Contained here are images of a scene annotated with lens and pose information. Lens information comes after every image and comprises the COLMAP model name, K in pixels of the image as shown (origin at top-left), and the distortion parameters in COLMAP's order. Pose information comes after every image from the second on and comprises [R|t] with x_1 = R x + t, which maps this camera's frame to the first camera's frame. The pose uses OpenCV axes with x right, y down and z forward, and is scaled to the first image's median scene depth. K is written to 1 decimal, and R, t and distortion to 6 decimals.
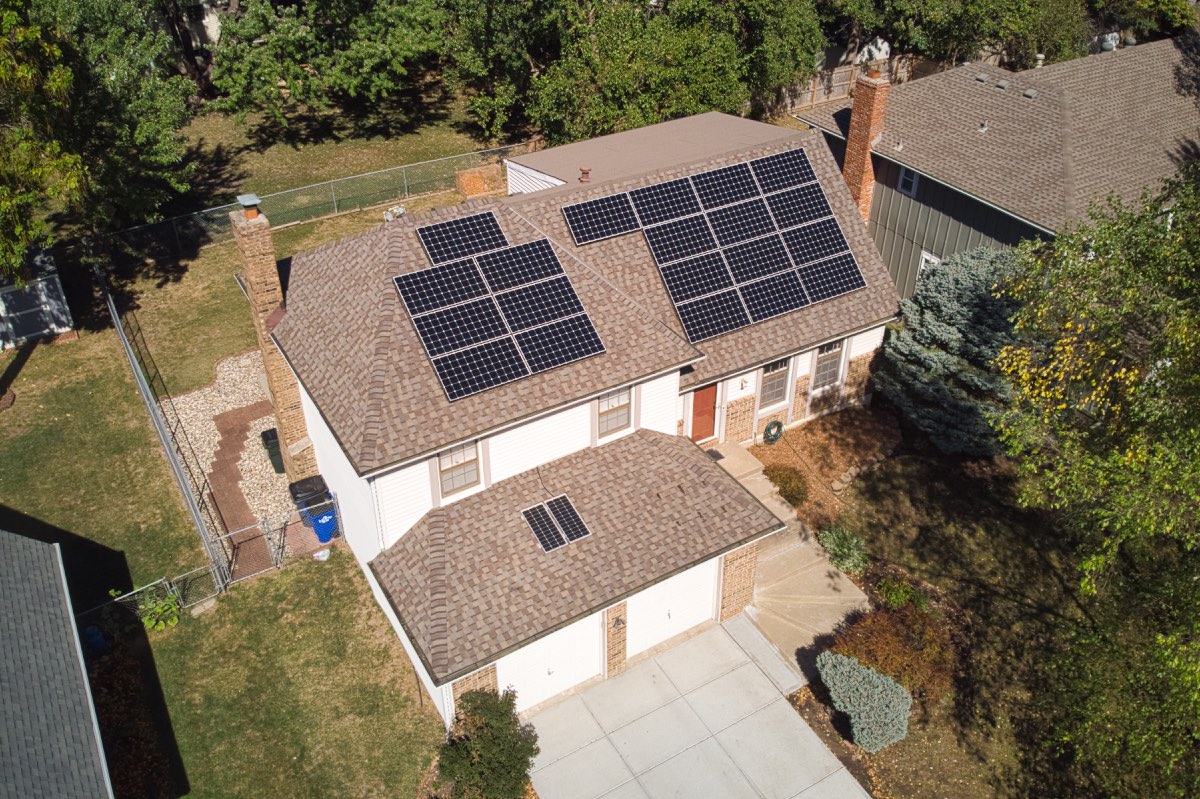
lens RADIAL K [[1008.9, 0, 613.7], [0, 1008.9, 345.4], [0, 0, 1]] dist [0.006076, -0.005474]
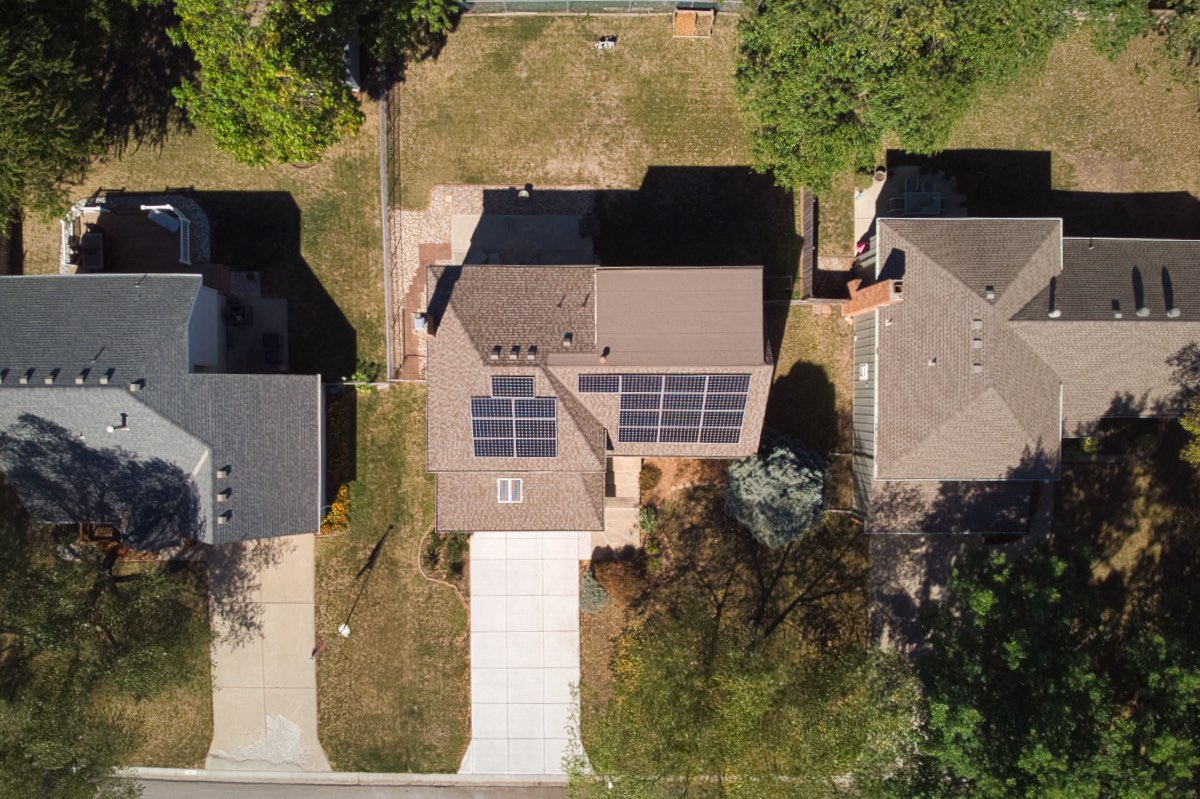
lens RADIAL K [[981.9, 0, 600.0], [0, 981.9, 399.5], [0, 0, 1]] dist [0.048085, -0.157814]
pose [[0.851466, 0.524071, 0.018837, -0.029397], [-0.279018, 0.422327, 0.862432, -1.681299], [0.444020, -0.739588, 0.505822, 0.106681]]
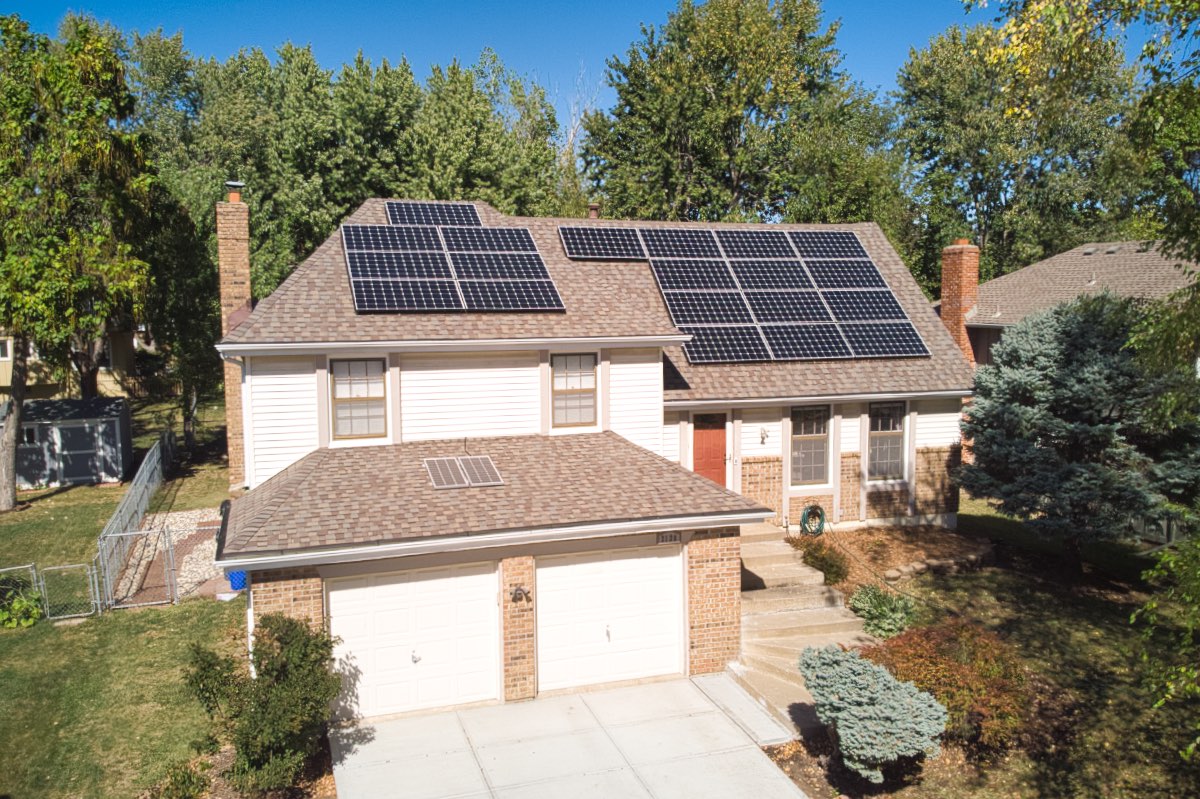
lens RADIAL K [[981.9, 0, 600.0], [0, 981.9, 399.5], [0, 0, 1]] dist [0.048085, -0.157814]
pose [[0.976473, 0.012608, -0.215271, 0.183594], [-0.104025, 0.901992, -0.419033, 0.382856], [0.188890, 0.431568, 0.882083, 0.297601]]
